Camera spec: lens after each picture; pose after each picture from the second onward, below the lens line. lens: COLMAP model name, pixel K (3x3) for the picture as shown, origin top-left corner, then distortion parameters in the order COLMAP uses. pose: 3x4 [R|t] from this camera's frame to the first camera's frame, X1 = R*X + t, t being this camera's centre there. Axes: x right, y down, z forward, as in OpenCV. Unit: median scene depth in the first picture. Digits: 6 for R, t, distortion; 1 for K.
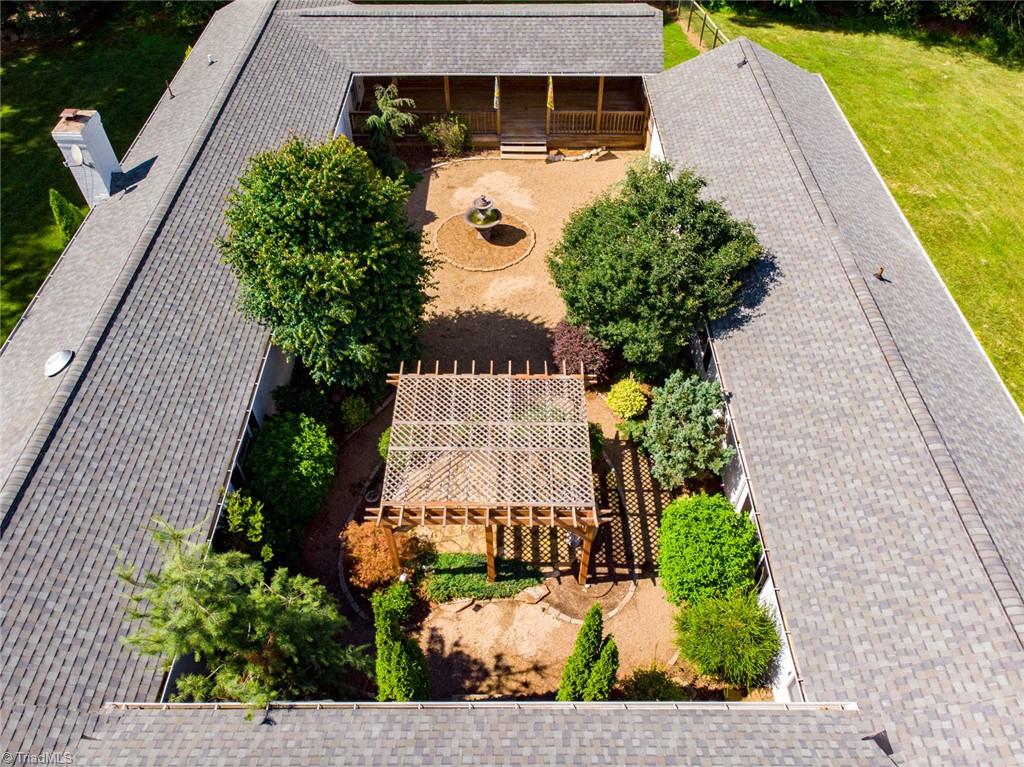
lens RADIAL K [[737.5, 0, 512.0], [0, 737.5, 383.5], [0, 0, 1]] dist [0.016597, 0.000966]
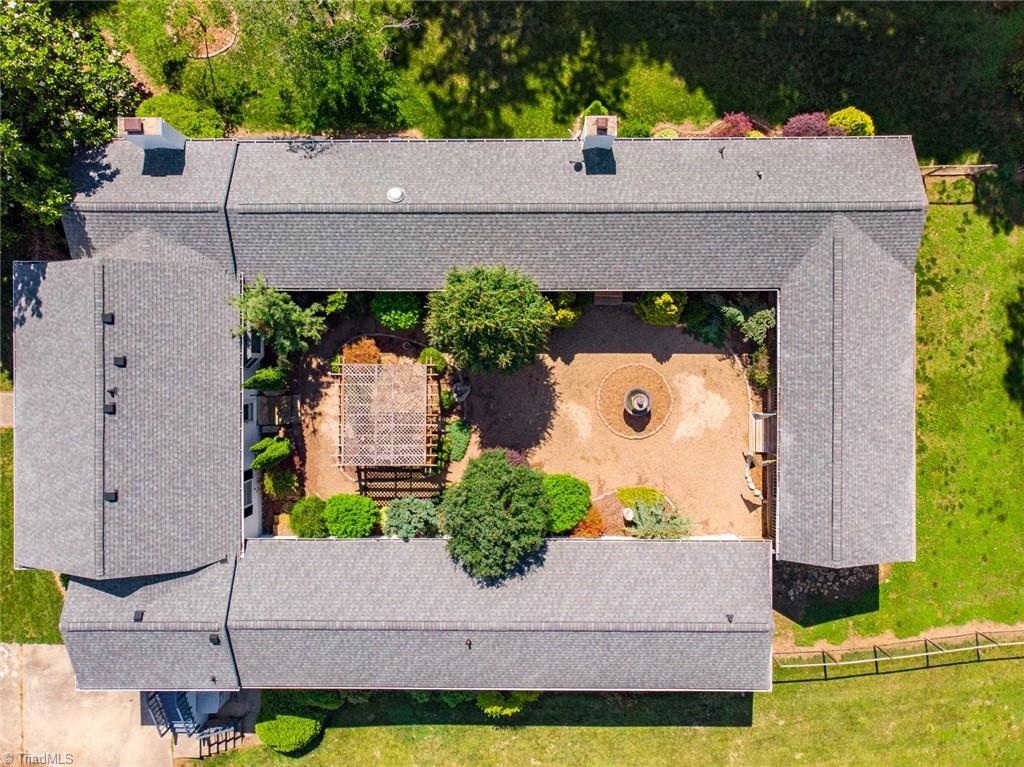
lens RADIAL K [[737.5, 0, 512.0], [0, 737.5, 383.5], [0, 0, 1]] dist [0.016597, 0.000966]
pose [[-0.001843, 0.999491, 0.031844, -0.174593], [-0.747009, -0.022546, 0.664431, -1.457270], [0.664811, -0.022563, 0.746671, -0.226975]]
